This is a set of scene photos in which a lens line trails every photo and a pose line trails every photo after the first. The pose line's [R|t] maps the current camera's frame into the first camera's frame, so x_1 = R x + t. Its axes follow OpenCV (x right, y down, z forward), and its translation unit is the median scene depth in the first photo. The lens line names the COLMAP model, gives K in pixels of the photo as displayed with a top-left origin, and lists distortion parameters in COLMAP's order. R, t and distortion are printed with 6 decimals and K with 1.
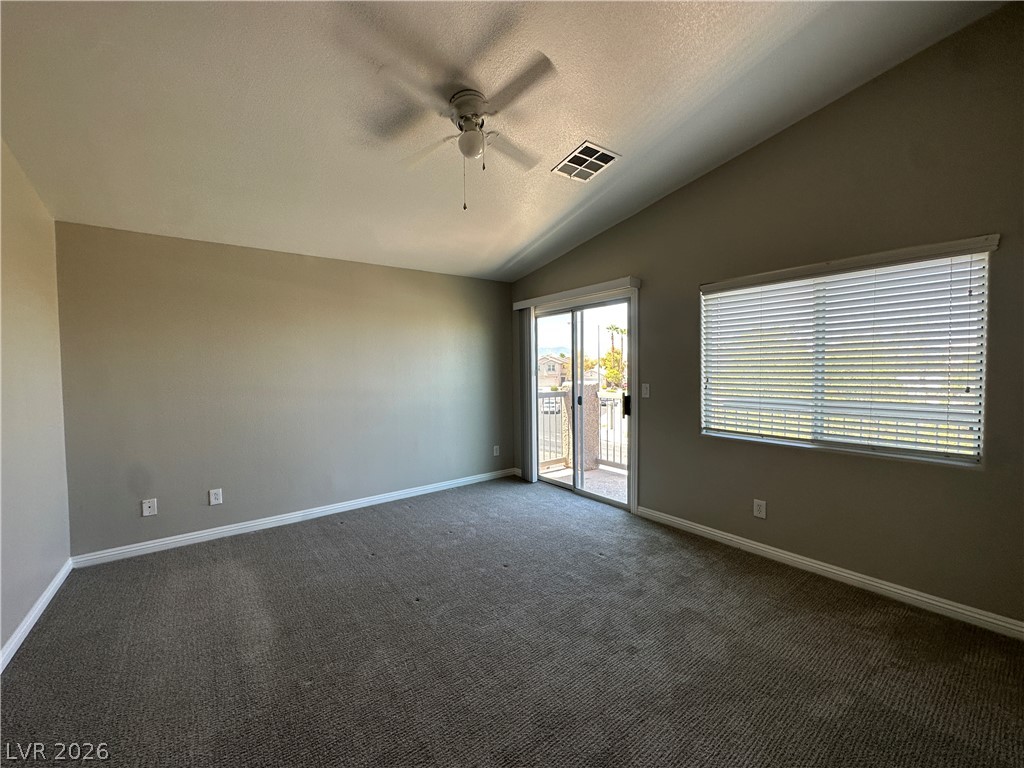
lens RADIAL K [[411.1, 0, 513.7], [0, 411.1, 381.9], [0, 0, 1]] dist [-0.004974, 0.001467]
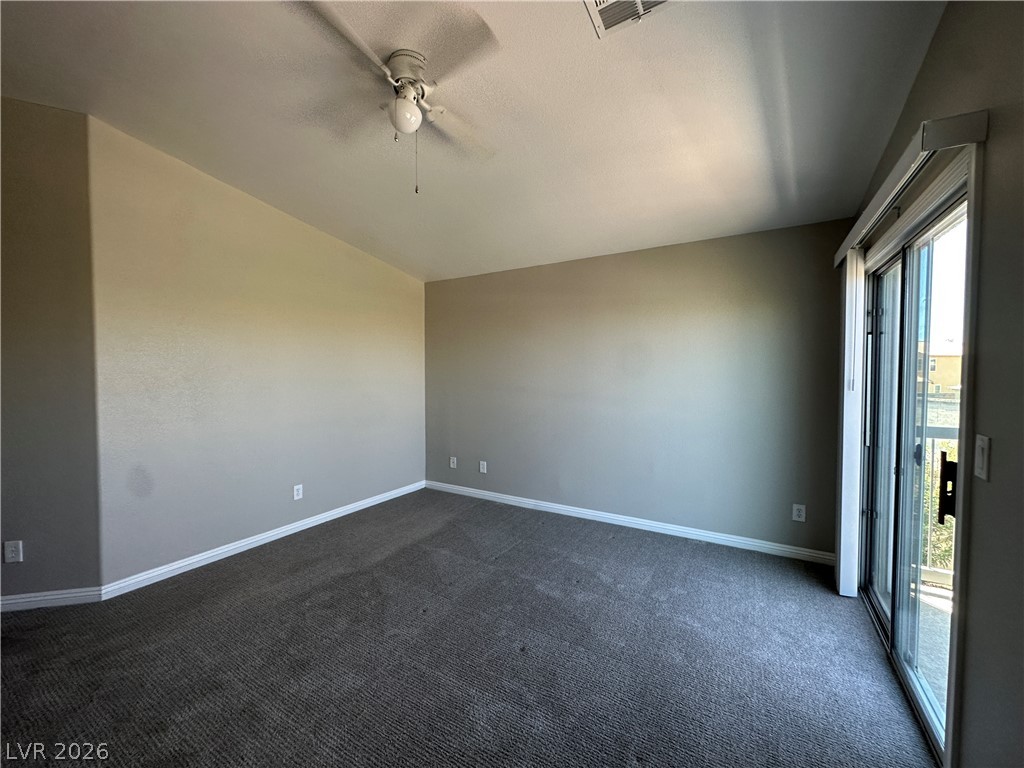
lens RADIAL K [[411.1, 0, 512.1], [0, 411.1, 385.0], [0, 0, 1]] dist [-0.004974, 0.001467]
pose [[0.372760, 0.046359, -0.926769, 0.459937], [-0.039136, 0.998648, 0.034213, -0.026910], [0.927102, 0.023516, 0.374071, 0.527753]]
